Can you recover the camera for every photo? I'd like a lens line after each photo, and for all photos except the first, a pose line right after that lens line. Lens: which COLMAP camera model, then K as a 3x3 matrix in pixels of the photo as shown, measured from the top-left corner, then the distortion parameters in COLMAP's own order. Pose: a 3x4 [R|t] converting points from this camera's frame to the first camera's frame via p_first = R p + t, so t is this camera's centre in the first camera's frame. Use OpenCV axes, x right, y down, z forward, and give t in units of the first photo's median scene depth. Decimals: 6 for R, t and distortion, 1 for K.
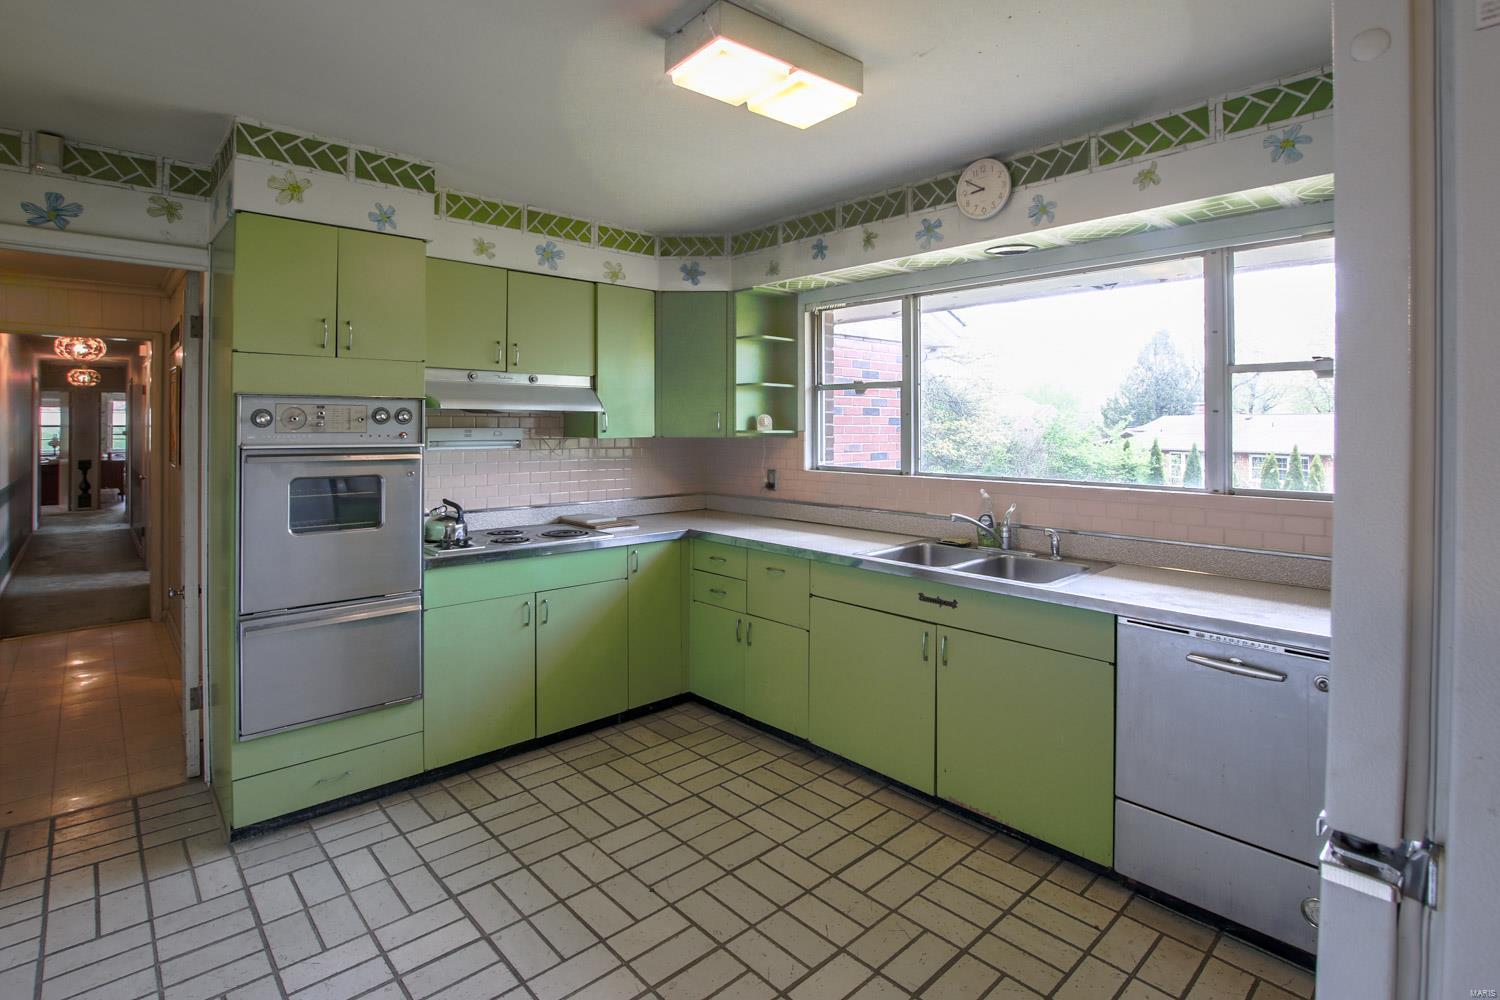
lens RADIAL K [[736.0, 0, 744.3], [0, 736.0, 427.0], [0, 0, 1]] dist [0.009551, -0.000879]
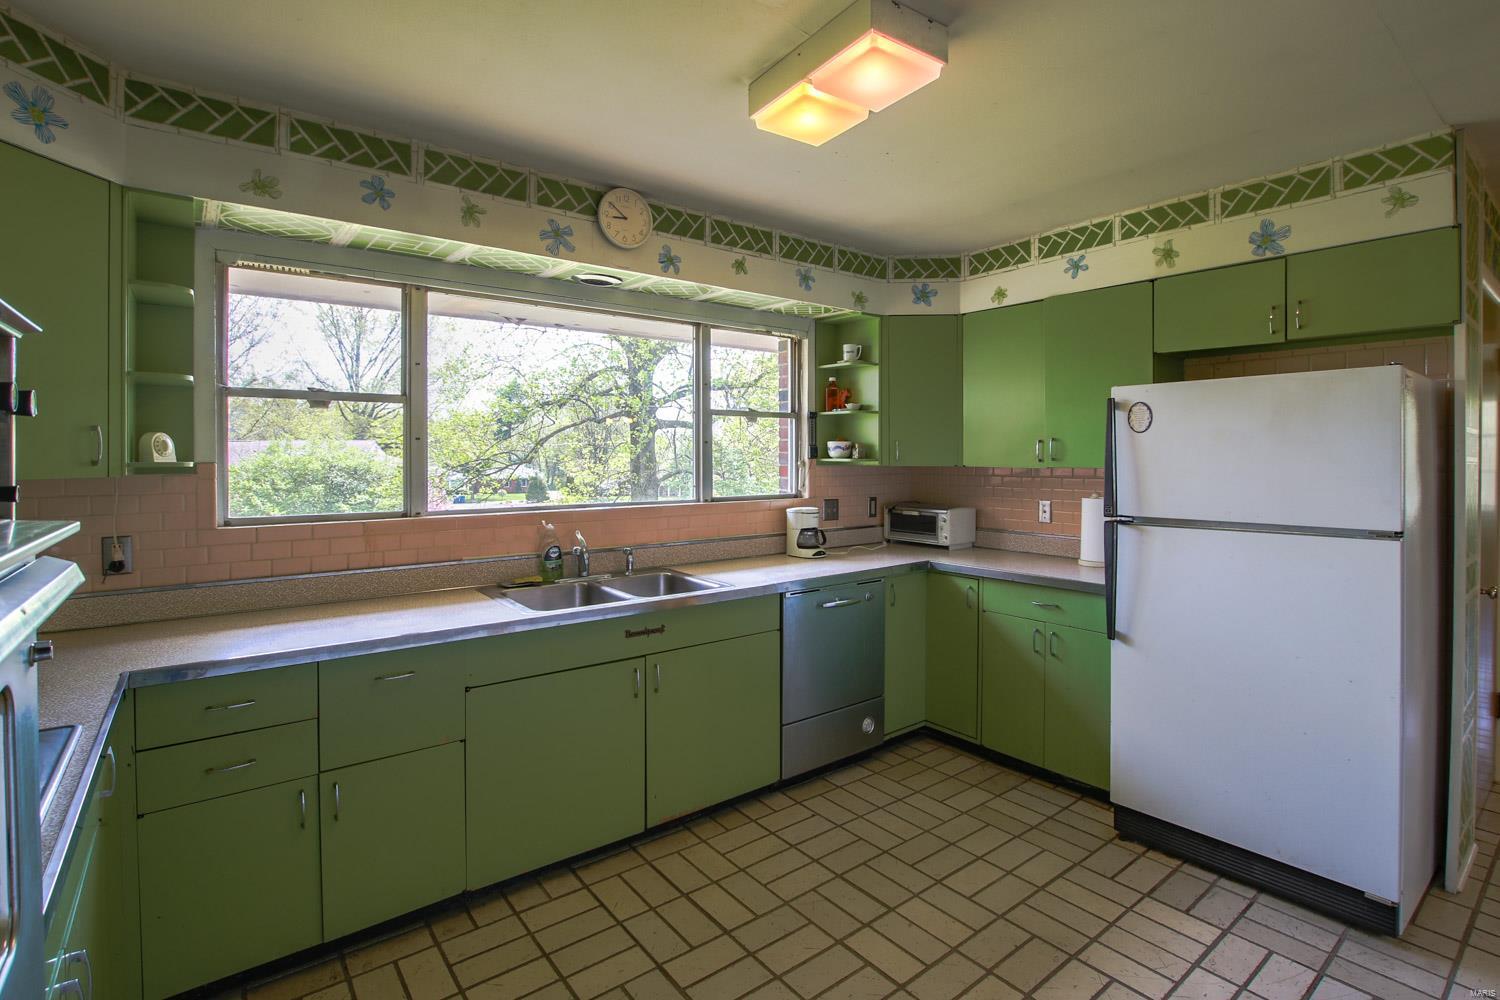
lens RADIAL K [[736.0, 0, 761.4], [0, 736.0, 461.2], [0, 0, 1]] dist [0.009551, -0.000879]
pose [[0.091567, -0.014722, 0.995690, -0.627360], [0.000141, 0.999891, 0.014771, -0.005395], [-0.995799, -0.001212, 0.091559, 0.678924]]
